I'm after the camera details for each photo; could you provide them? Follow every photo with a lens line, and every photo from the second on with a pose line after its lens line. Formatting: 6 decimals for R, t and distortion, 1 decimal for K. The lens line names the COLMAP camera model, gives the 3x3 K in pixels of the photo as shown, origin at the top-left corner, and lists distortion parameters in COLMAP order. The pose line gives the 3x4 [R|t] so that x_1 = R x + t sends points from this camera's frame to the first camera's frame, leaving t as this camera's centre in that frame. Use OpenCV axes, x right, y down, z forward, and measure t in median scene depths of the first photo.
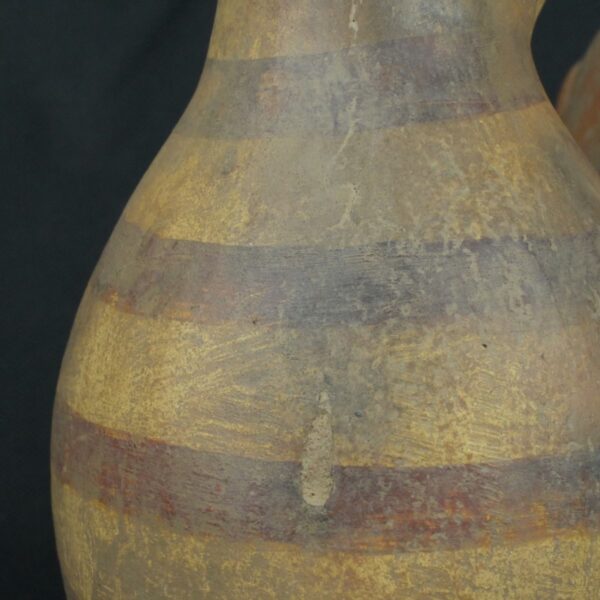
lens RADIAL K [[1960.5, 0, 299.6], [0, 1960.5, 299.2], [0, 0, 1]] dist [0.025634, 0.000000]
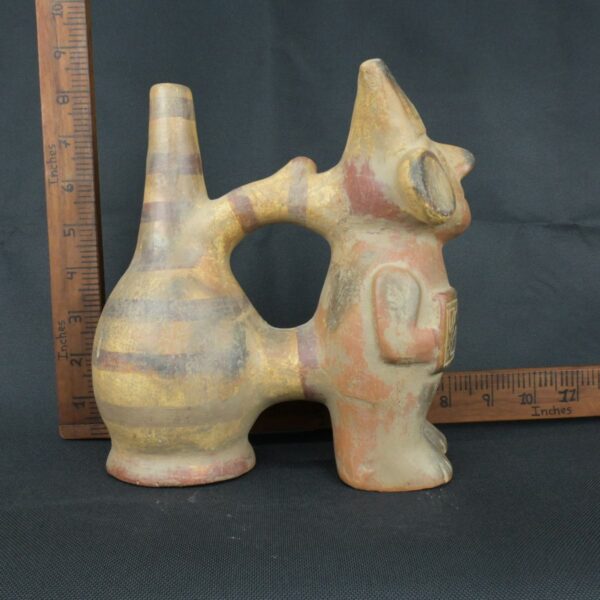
lens RADIAL K [[708.8, 0, 300.4], [0, 708.8, 297.4], [0, 0, 1]] dist [0.004023, 0.000000]
pose [[0.706660, 0.068298, -0.704249, 1.388854], [-0.113692, 0.993358, -0.017745, -0.048366], [0.698359, 0.092607, 0.709731, 0.185029]]
